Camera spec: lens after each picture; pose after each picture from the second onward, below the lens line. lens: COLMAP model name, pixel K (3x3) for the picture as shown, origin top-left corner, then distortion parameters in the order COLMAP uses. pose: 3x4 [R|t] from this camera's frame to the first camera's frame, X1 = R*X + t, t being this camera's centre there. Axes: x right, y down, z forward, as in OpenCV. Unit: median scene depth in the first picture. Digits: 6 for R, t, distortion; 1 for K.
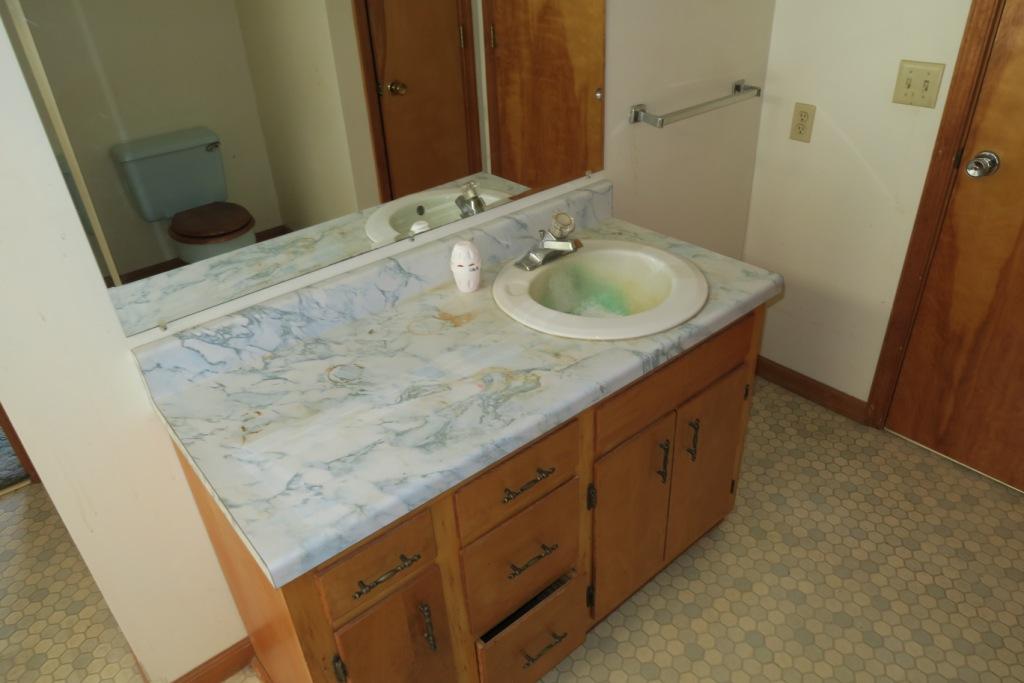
lens RADIAL K [[709.3, 0, 510.4], [0, 709.3, 340.3], [0, 0, 1]] dist [0.002766, 0.000145]
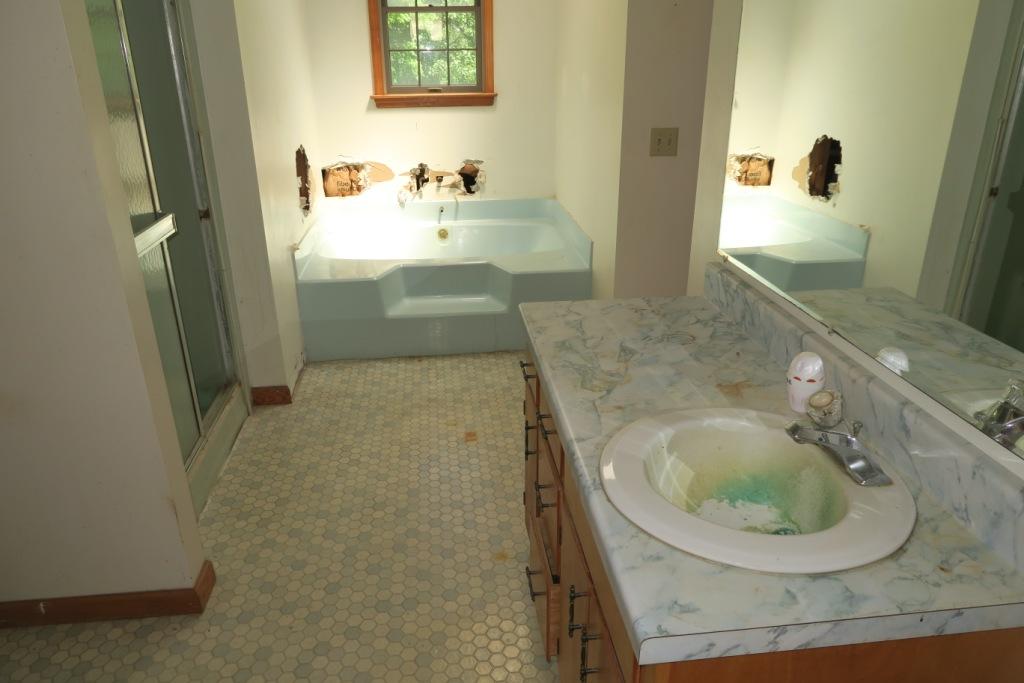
lens RADIAL K [[709.3, 0, 510.8], [0, 709.3, 340.6], [0, 0, 1]] dist [0.002766, 0.000145]
pose [[-0.551810, 0.368305, -0.748236, 0.904297], [-0.401135, 0.669378, 0.625319, -0.636609], [0.731161, 0.645201, -0.221630, 1.081623]]
